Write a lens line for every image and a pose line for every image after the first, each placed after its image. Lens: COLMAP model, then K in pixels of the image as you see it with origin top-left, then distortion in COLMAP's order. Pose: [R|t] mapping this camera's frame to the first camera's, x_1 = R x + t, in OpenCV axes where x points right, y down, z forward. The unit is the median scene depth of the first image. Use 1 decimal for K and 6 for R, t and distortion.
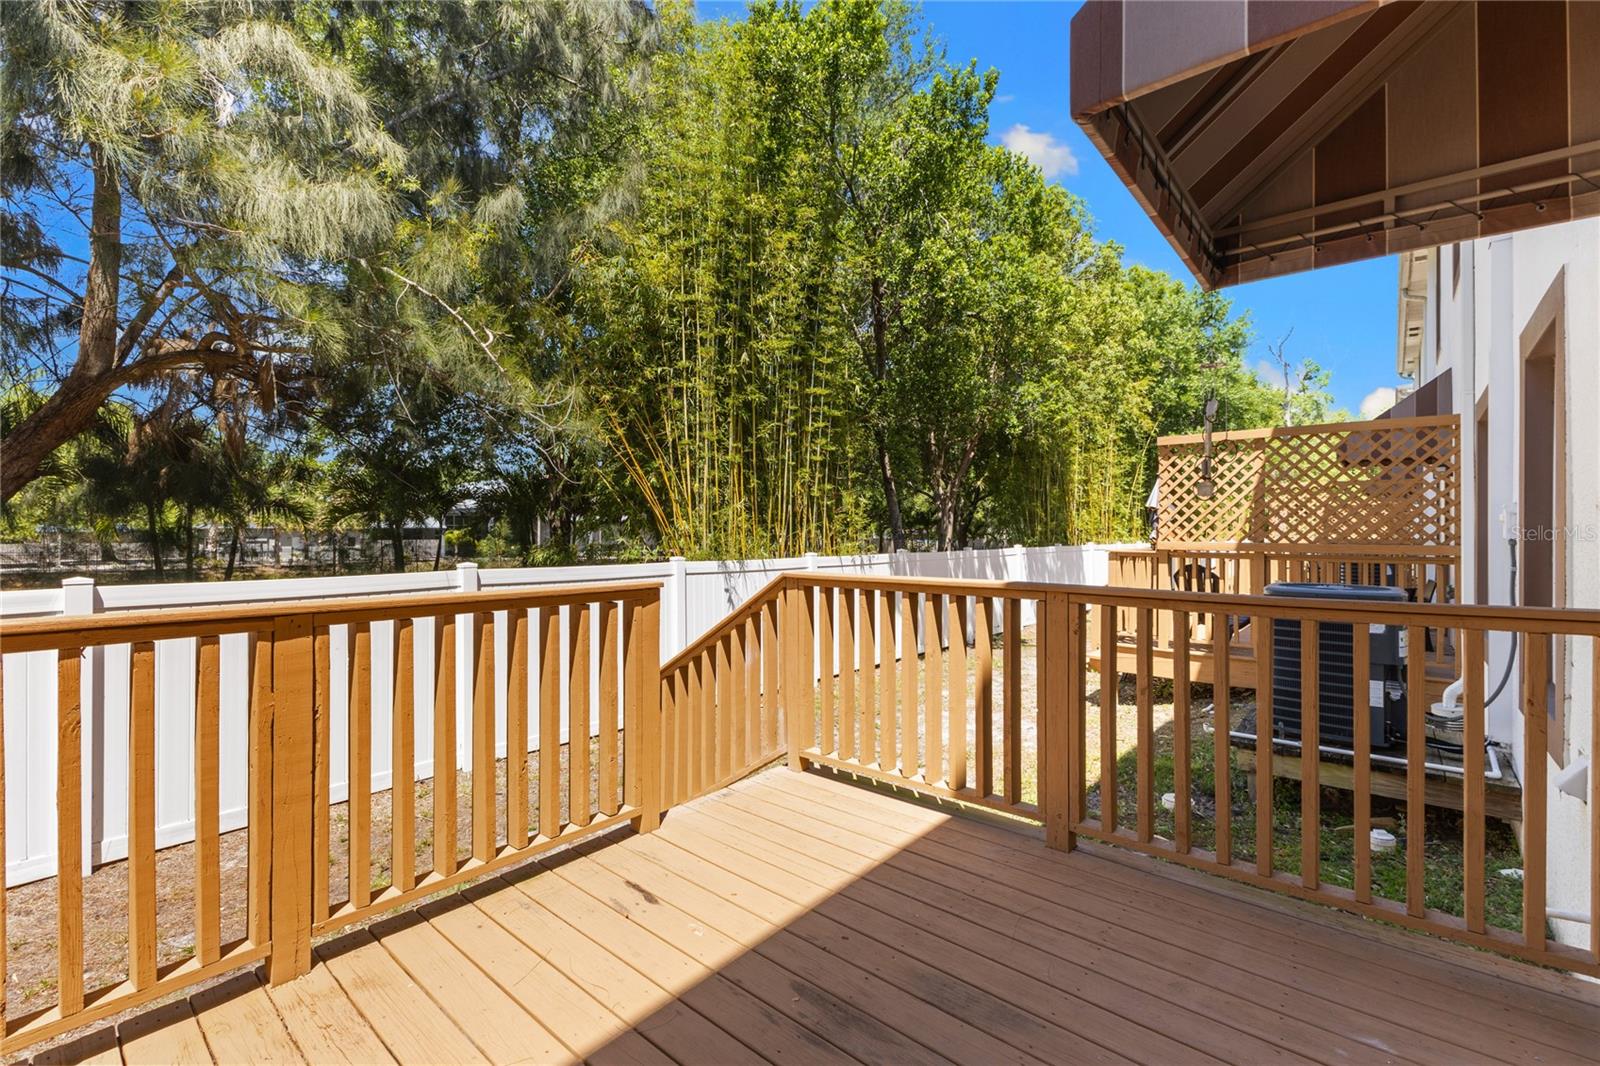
lens RADIAL K [[691.8, 0, 812.0], [0, 691.8, 528.1], [0, 0, 1]] dist [0.012238, -0.001830]
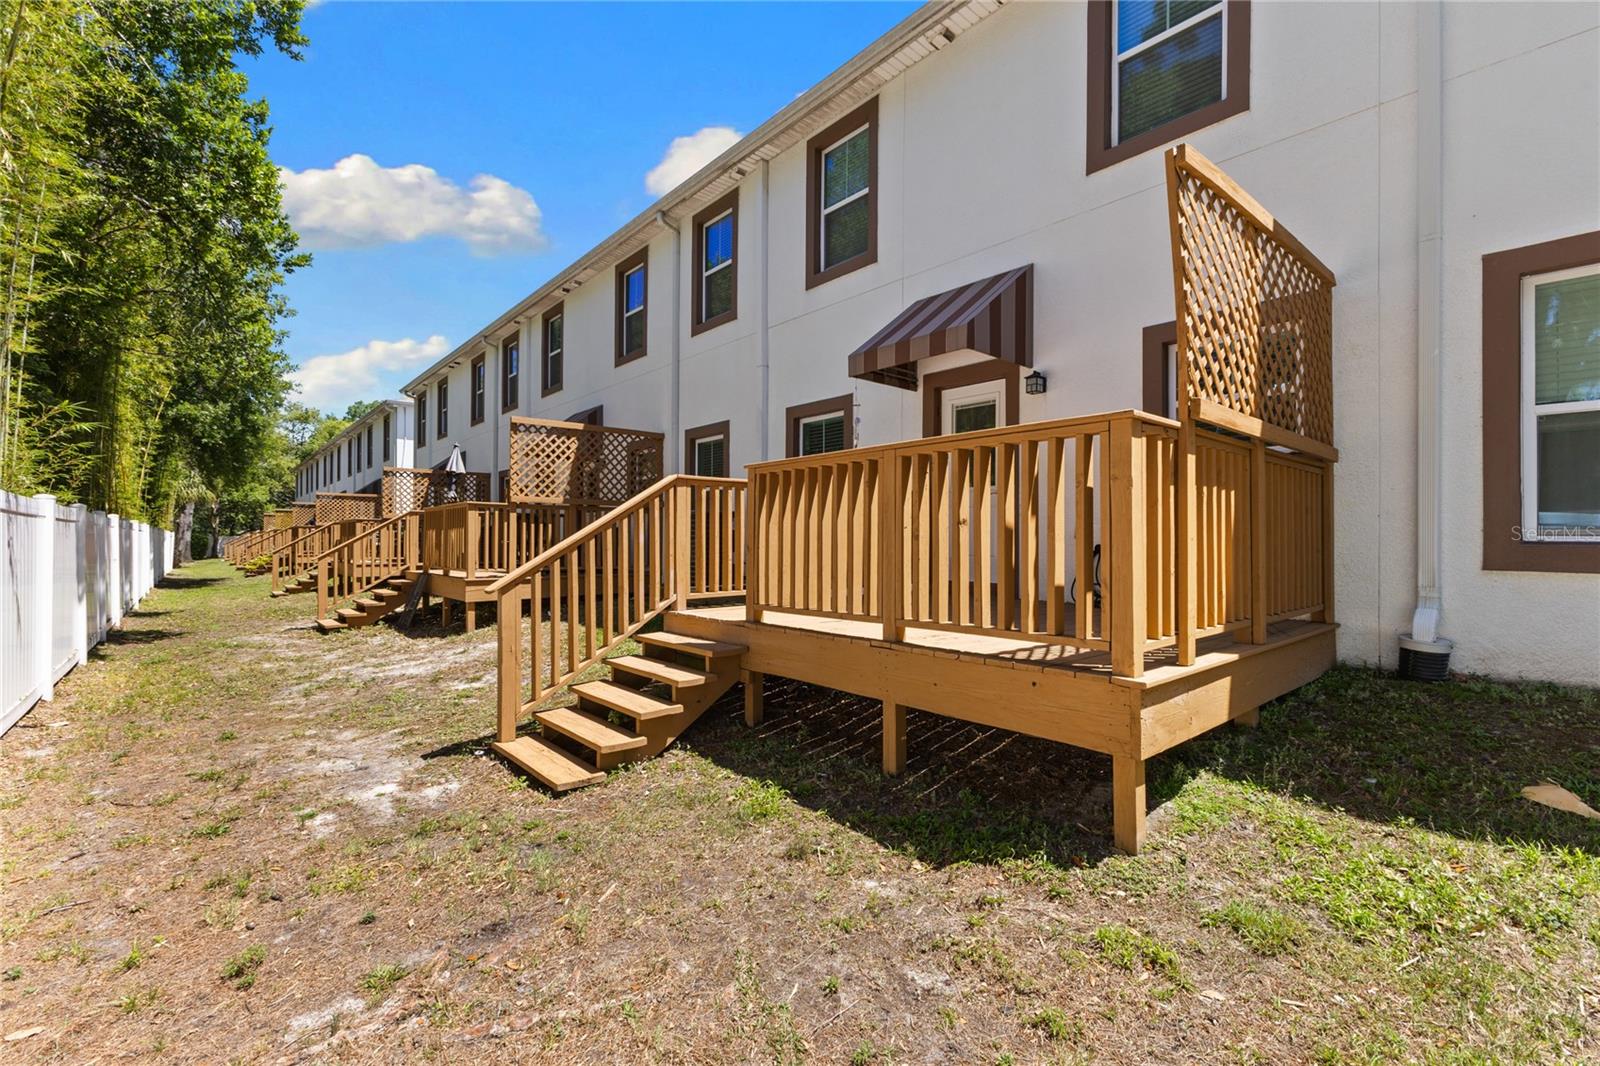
lens RADIAL K [[691.8, 0, 795.7], [0, 691.8, 532.8], [0, 0, 1]] dist [0.012238, -0.001830]
pose [[0.168452, -0.001151, 0.985709, -1.768476], [-0.001451, 0.999998, 0.001415, 0.215788], [-0.985709, -0.001668, 0.168450, 0.625461]]
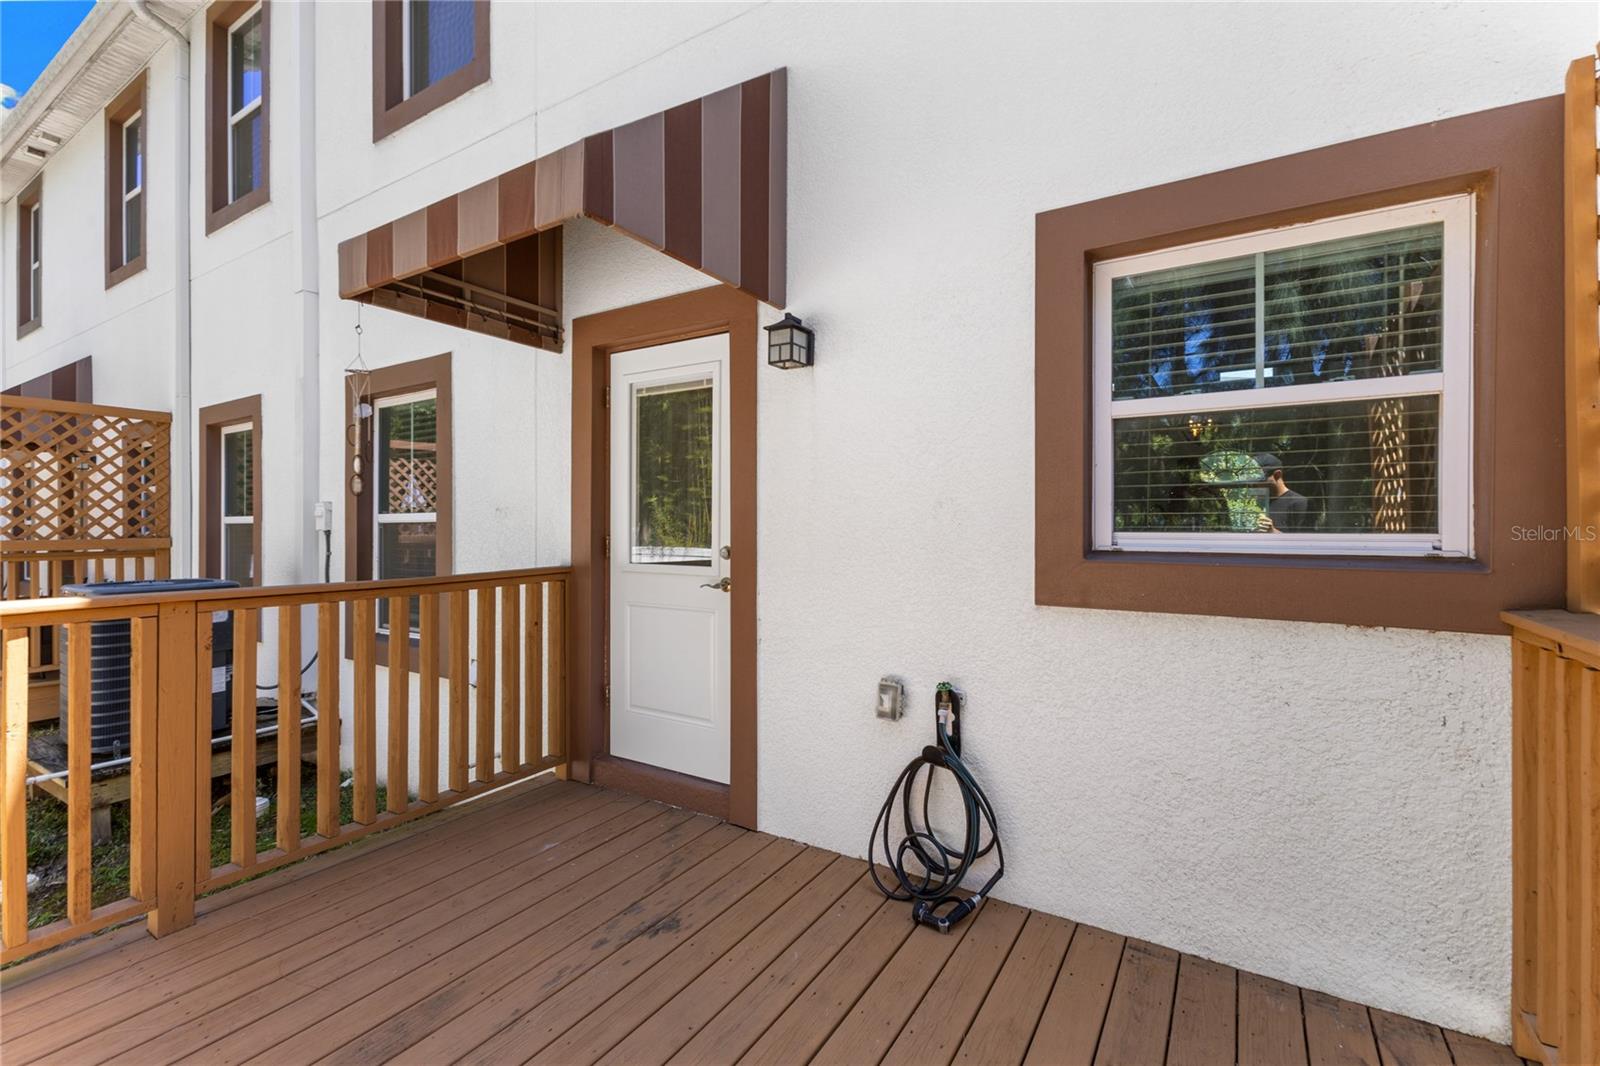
lens RADIAL K [[691.8, 0, 813.1], [0, 691.8, 530.9], [0, 0, 1]] dist [0.012238, -0.001830]
pose [[-0.141347, -0.012624, 0.989880, -0.484405], [-0.001910, 0.999920, 0.012480, -0.001551], [-0.989958, -0.000126, -0.141360, 0.364403]]
